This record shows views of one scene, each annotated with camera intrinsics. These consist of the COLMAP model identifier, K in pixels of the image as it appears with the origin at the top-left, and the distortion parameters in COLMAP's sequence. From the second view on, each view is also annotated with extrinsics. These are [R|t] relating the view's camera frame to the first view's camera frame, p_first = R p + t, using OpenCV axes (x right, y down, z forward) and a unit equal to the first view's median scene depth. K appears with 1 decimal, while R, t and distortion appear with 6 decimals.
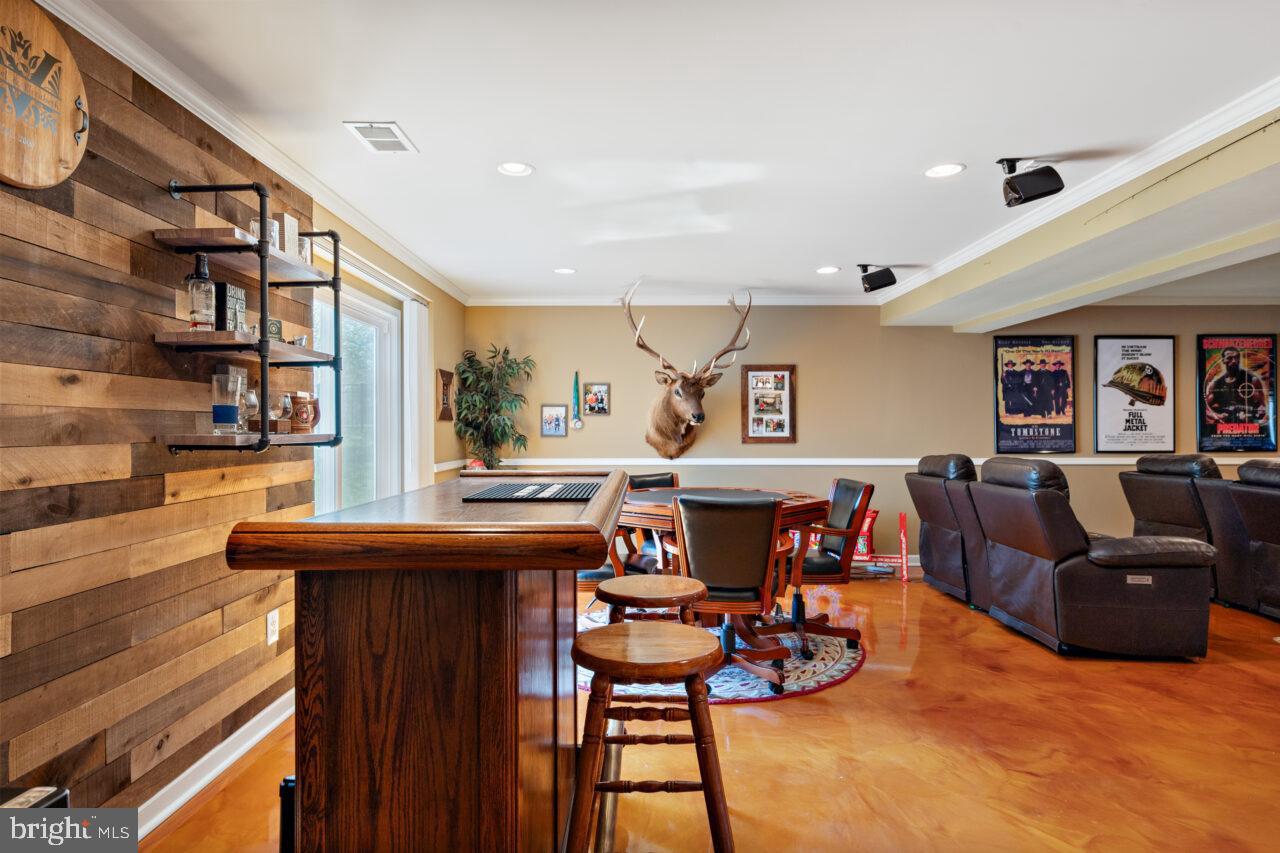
lens RADIAL K [[737.0, 0, 638.5], [0, 737.0, 425.6], [0, 0, 1]] dist [0.000941, 0.000139]
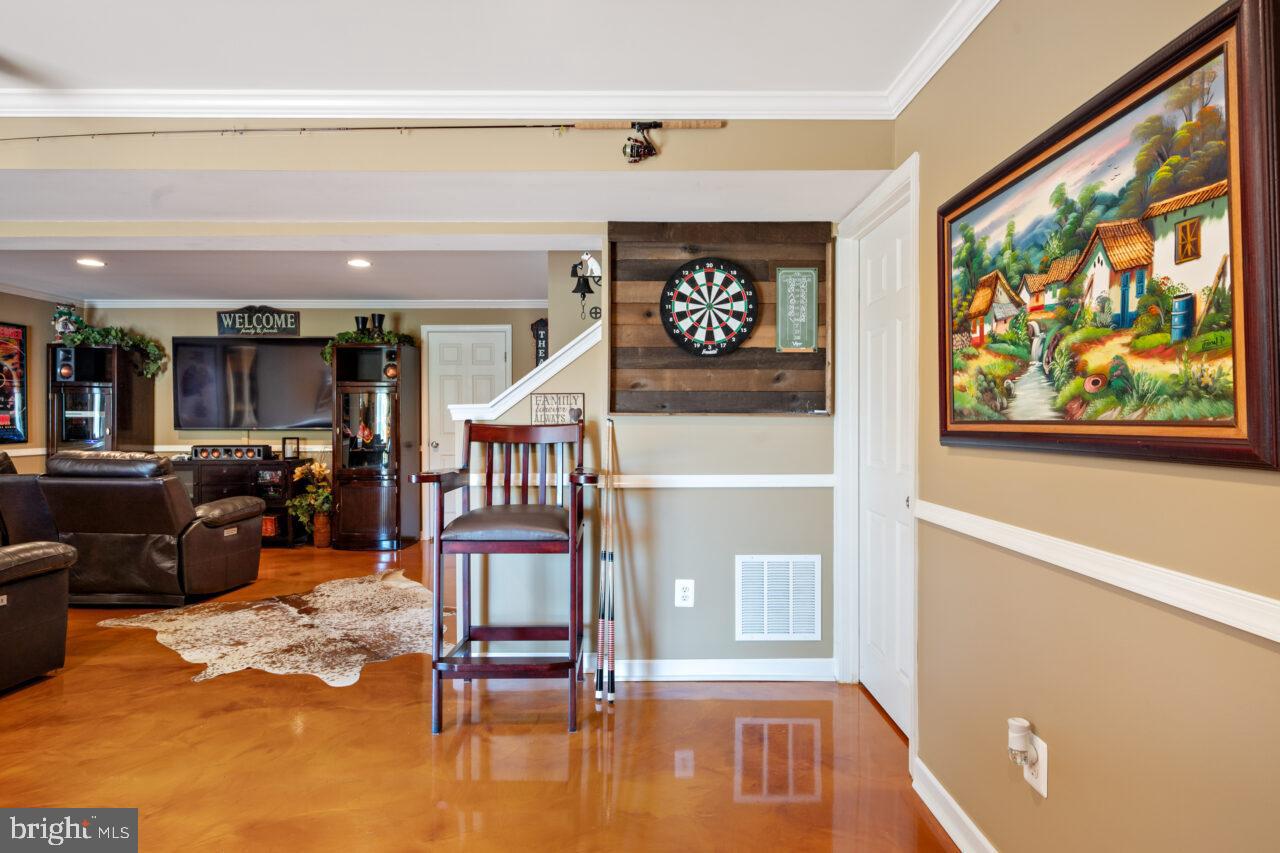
lens RADIAL K [[656.7, 0, 635.8], [0, 656.7, 423.0], [0, 0, 1]] dist [-0.004047, -0.000415]
pose [[-0.007701, -0.008623, 0.999933, -0.034499], [-0.000244, 0.999963, 0.008622, 0.000343], [-0.999970, -0.000177, -0.007703, 0.171342]]
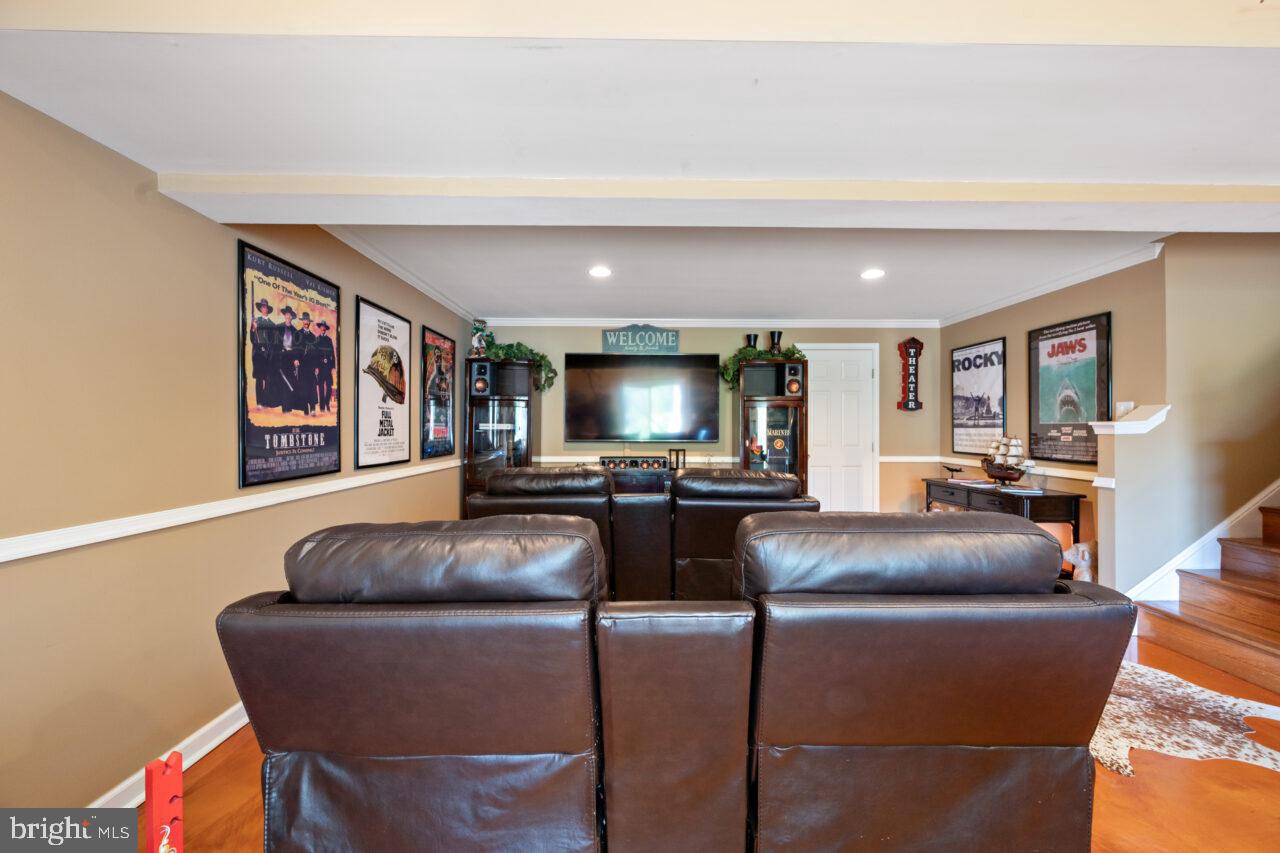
lens RADIAL K [[504.8, 0, 639.9], [0, 504.8, 427.7], [0, 0, 1]] dist [0.001692, 0.000024]
pose [[-0.009589, 0.003196, 0.999949, 0.156222], [-0.002935, 0.999990, -0.003224, -0.000447], [-0.999950, -0.002966, -0.009579, 0.746135]]
